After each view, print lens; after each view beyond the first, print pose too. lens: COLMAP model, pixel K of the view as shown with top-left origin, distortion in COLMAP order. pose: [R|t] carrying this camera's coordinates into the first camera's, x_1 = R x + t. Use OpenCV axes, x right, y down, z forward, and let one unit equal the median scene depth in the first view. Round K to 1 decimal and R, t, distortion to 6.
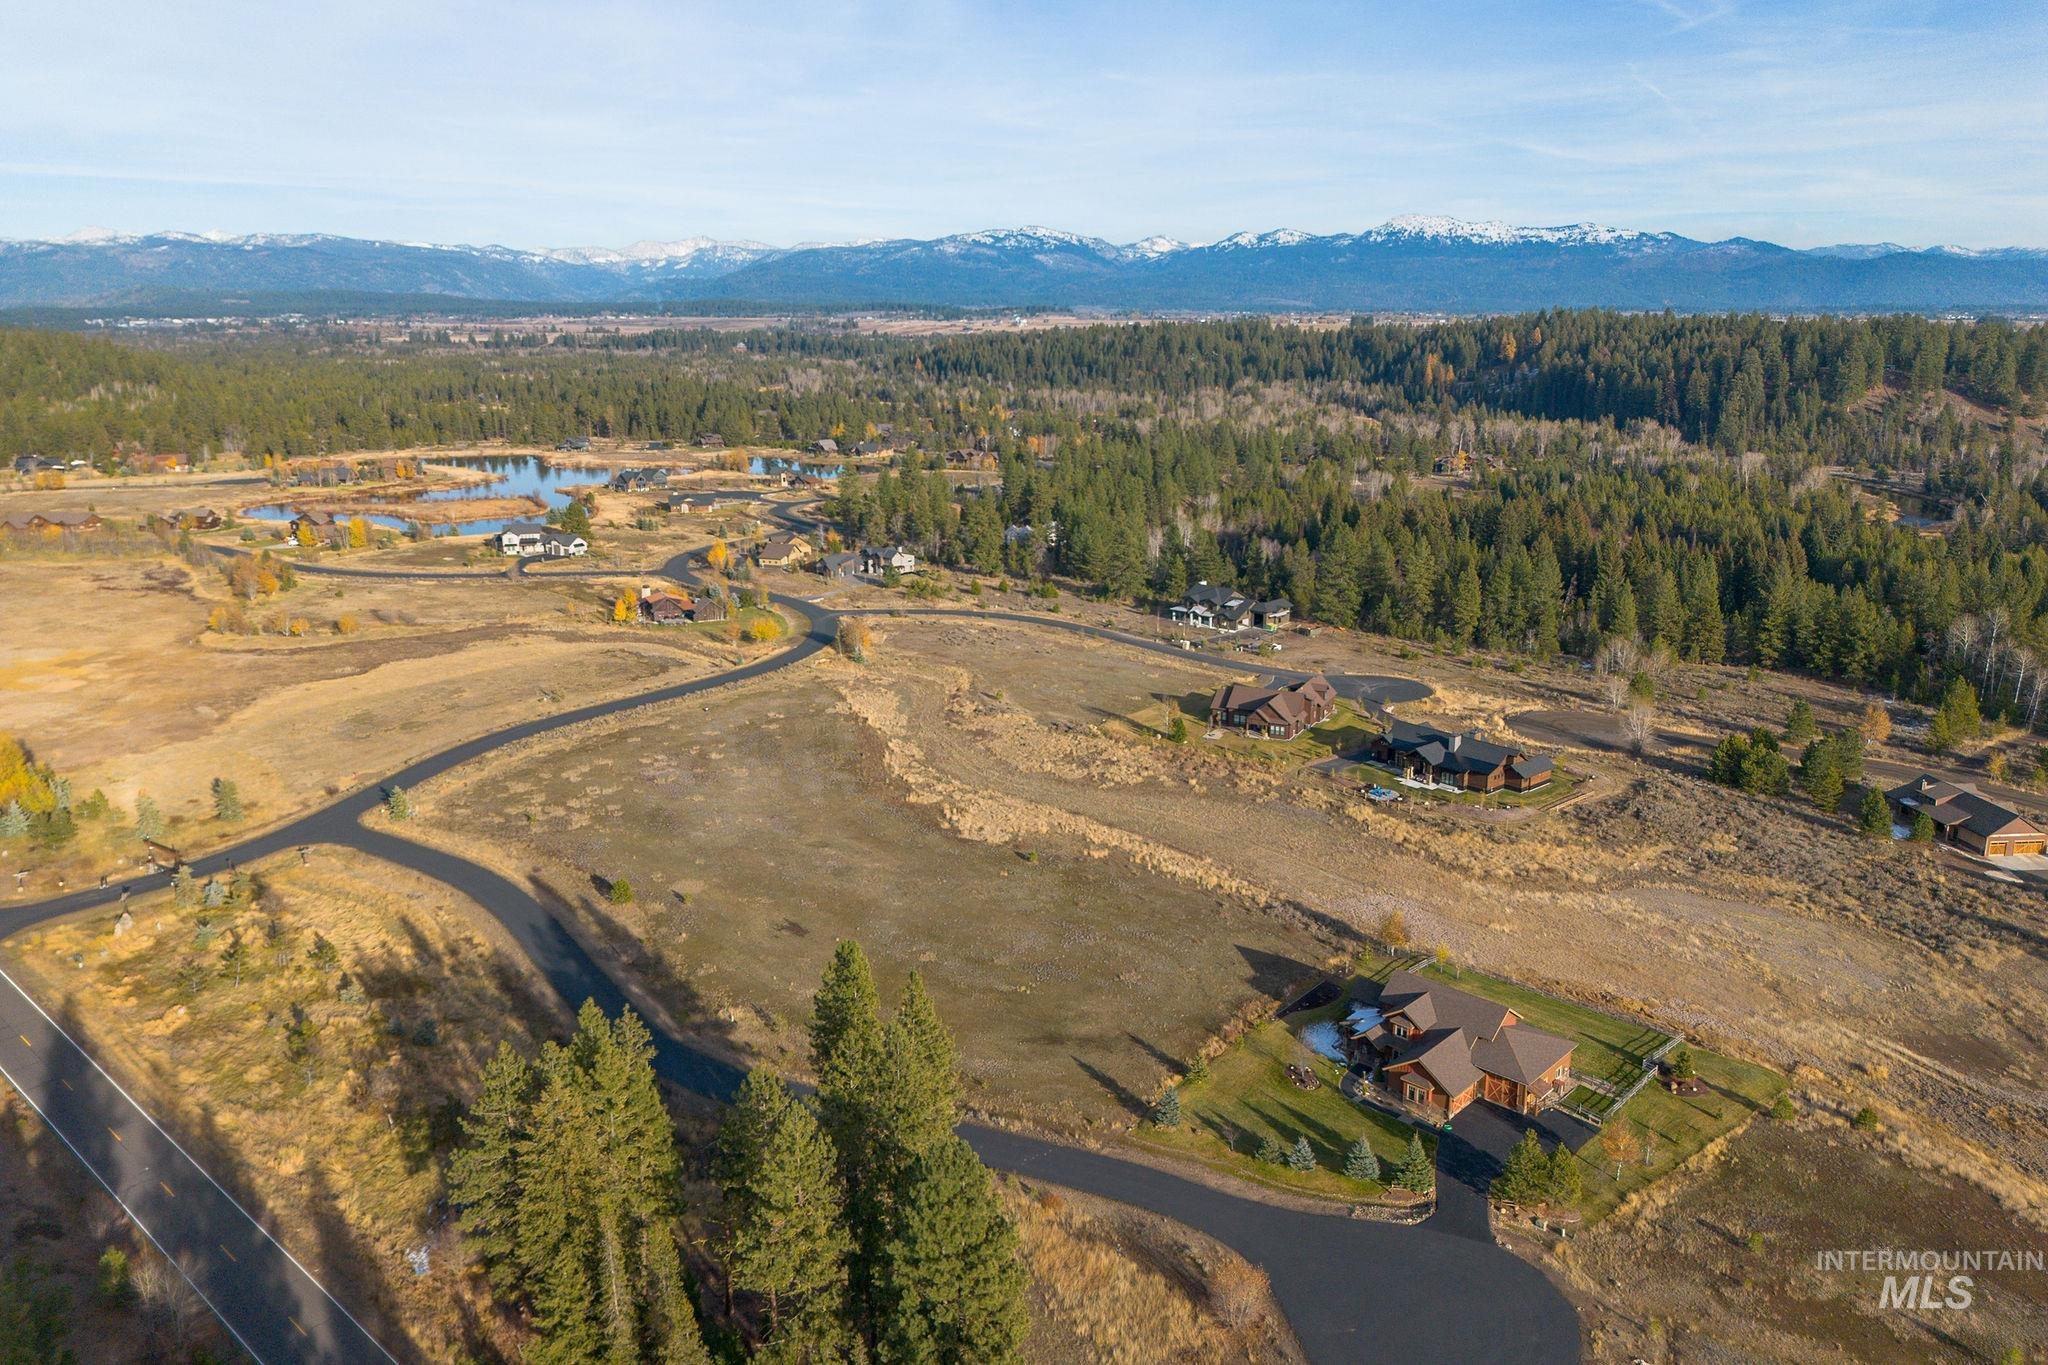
lens RADIAL K [[1427.8, 0, 1024.9], [0, 1427.8, 652.3], [0, 0, 1]] dist [0.073024, -0.067127]
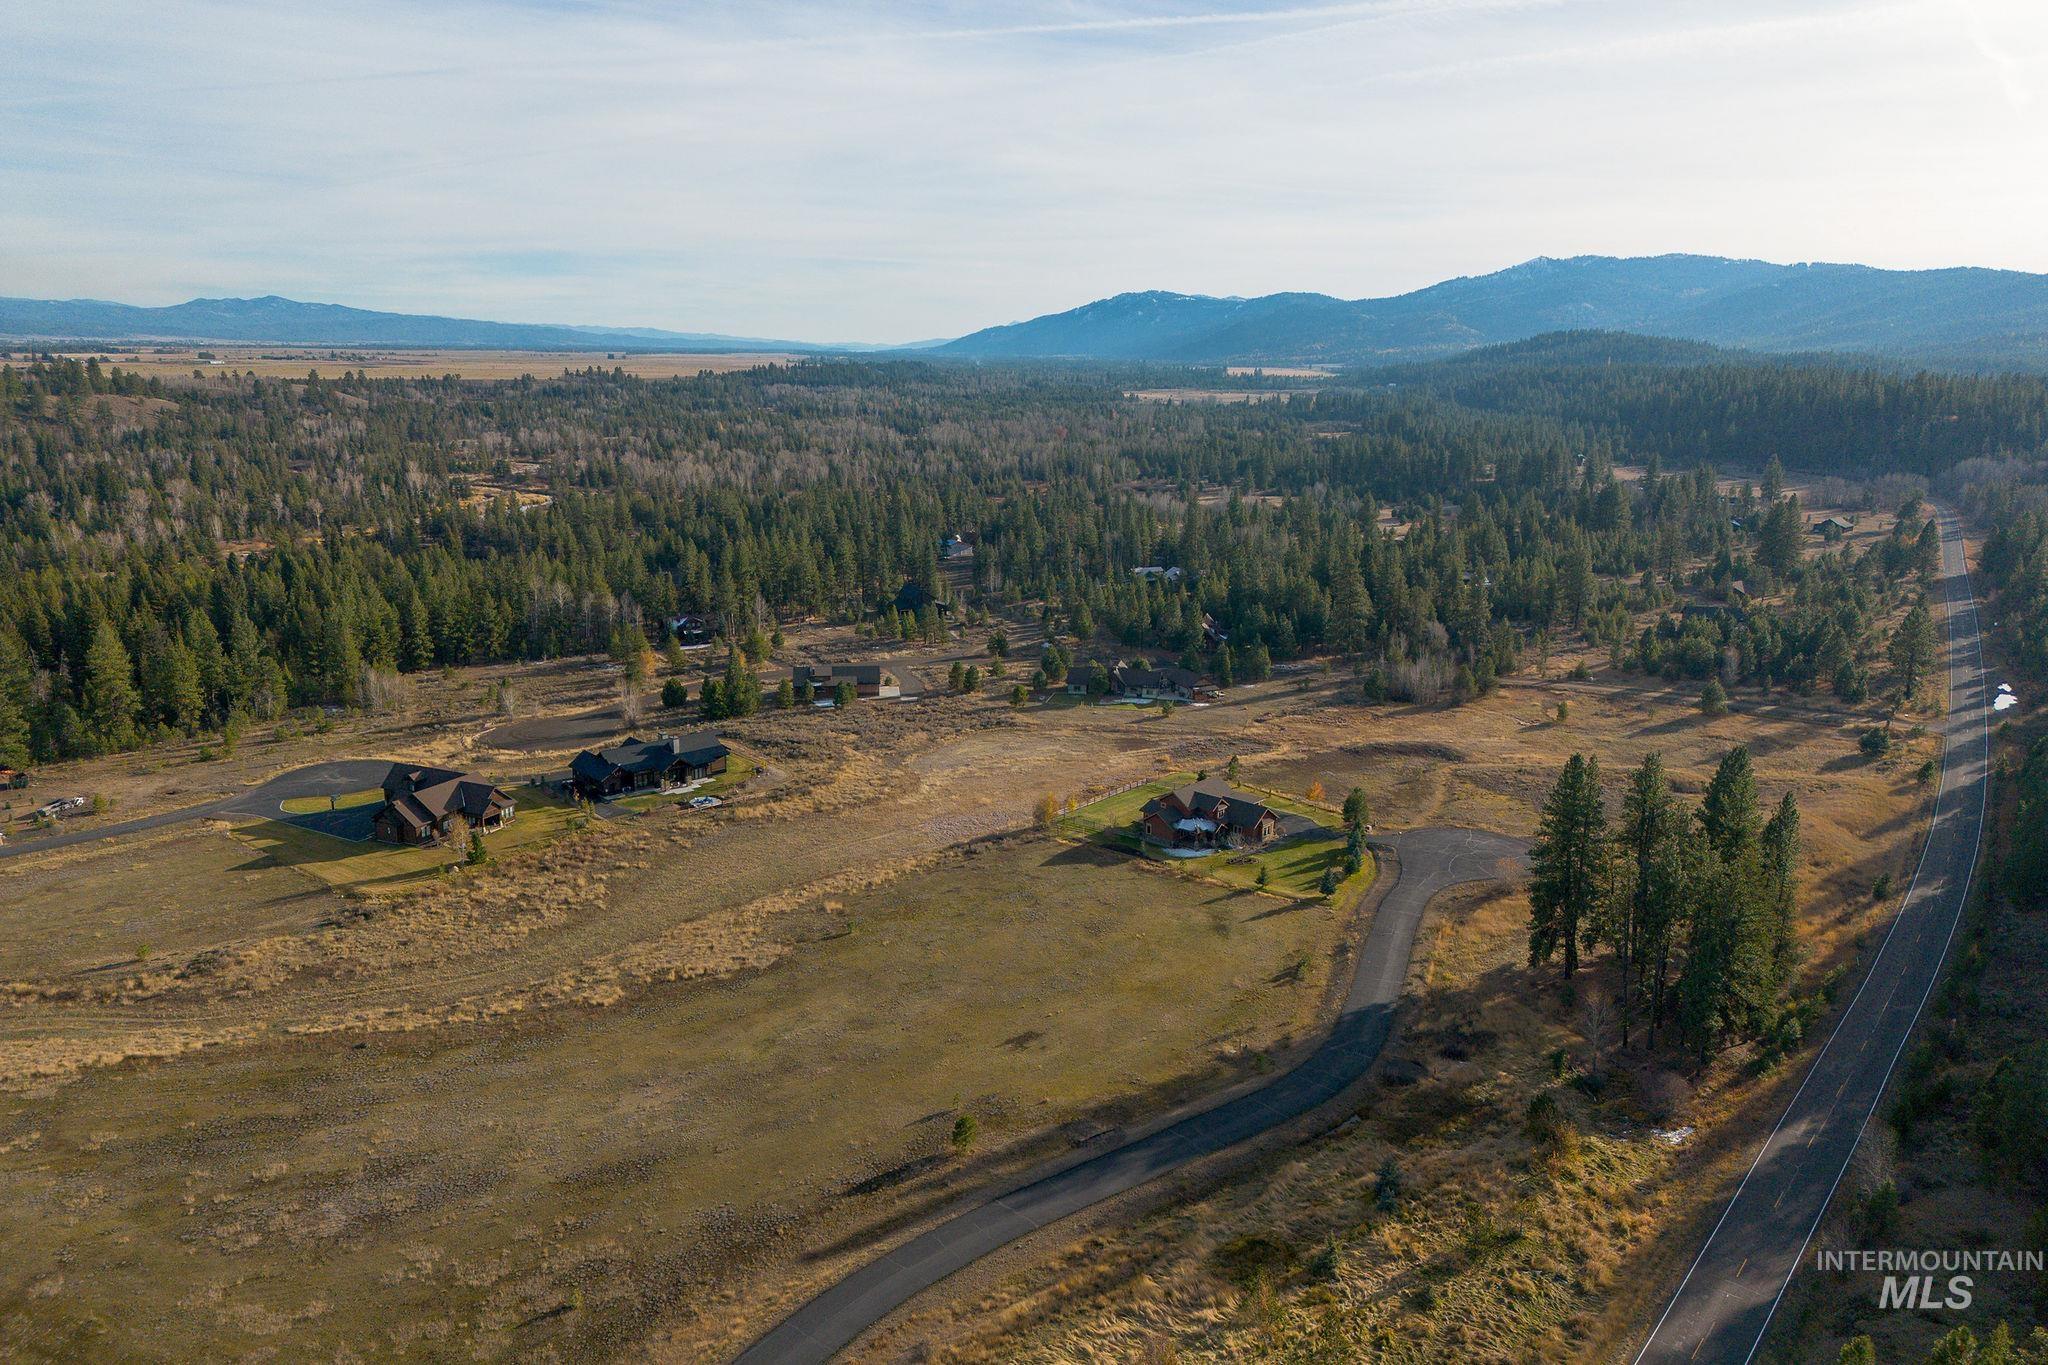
lens RADIAL K [[1427.8, 0, 1024.9], [0, 1427.8, 652.3], [0, 0, 1]] dist [0.073024, -0.067127]
pose [[-0.043110, -0.201739, 0.978490, -0.502952], [0.228794, 0.951379, 0.206230, -0.111713], [-0.972520, 0.232763, 0.005142, 0.478601]]
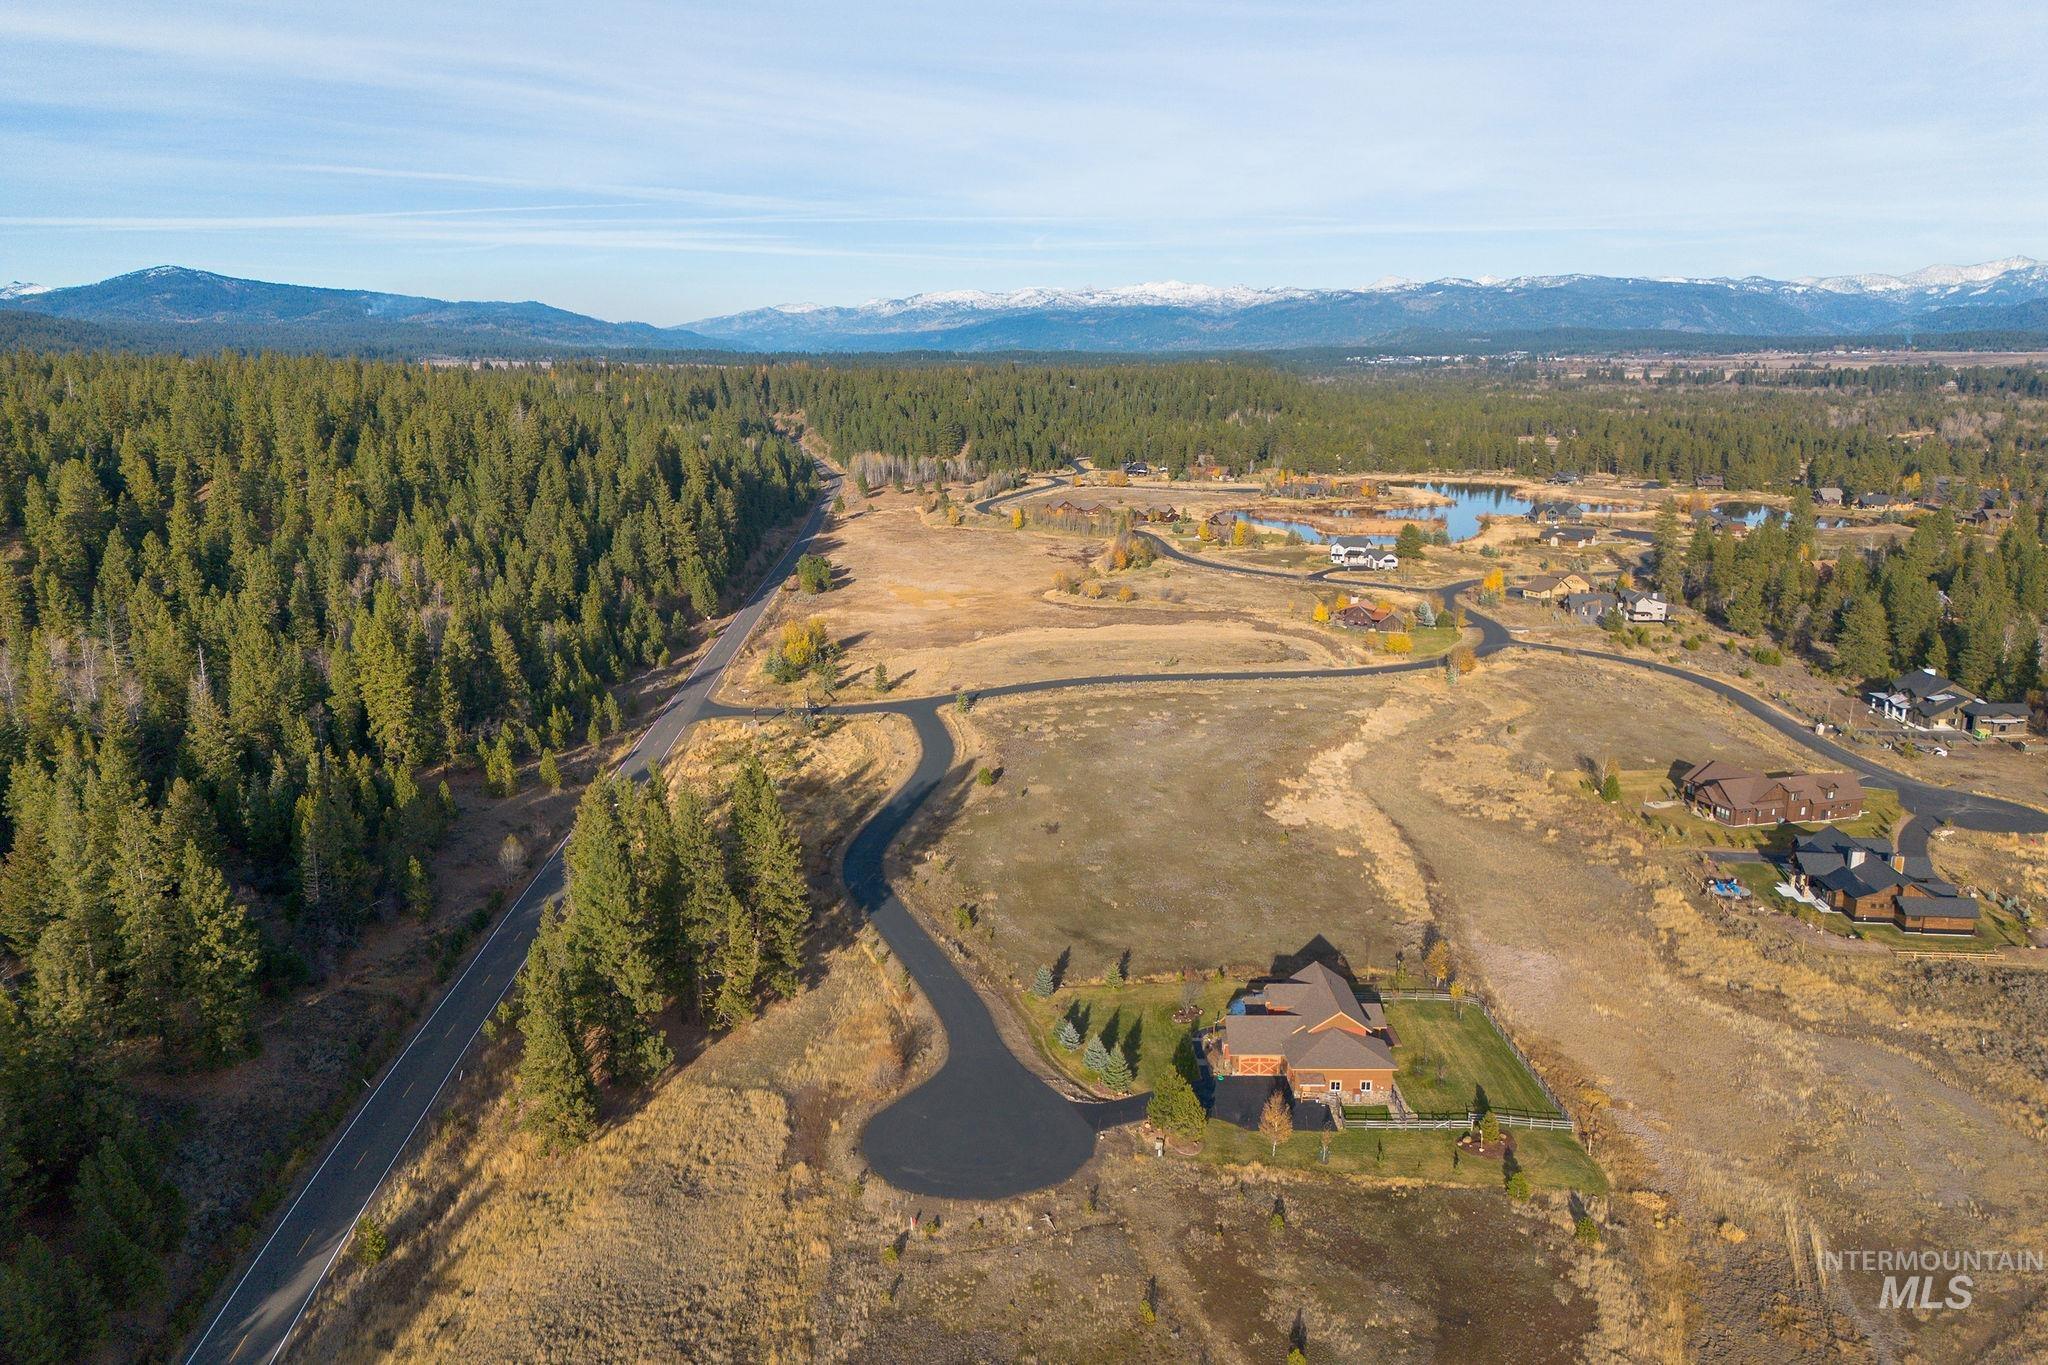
lens RADIAL K [[1426.5, 0, 1024.0], [0, 1426.5, 682.5], [0, 0, 1]] dist [0.078931, -0.075002]
pose [[0.699696, 0.164369, -0.695275, 0.354291], [-0.167034, 0.983840, 0.064492, -0.008377], [0.694640, 0.071009, 0.715844, 0.026440]]
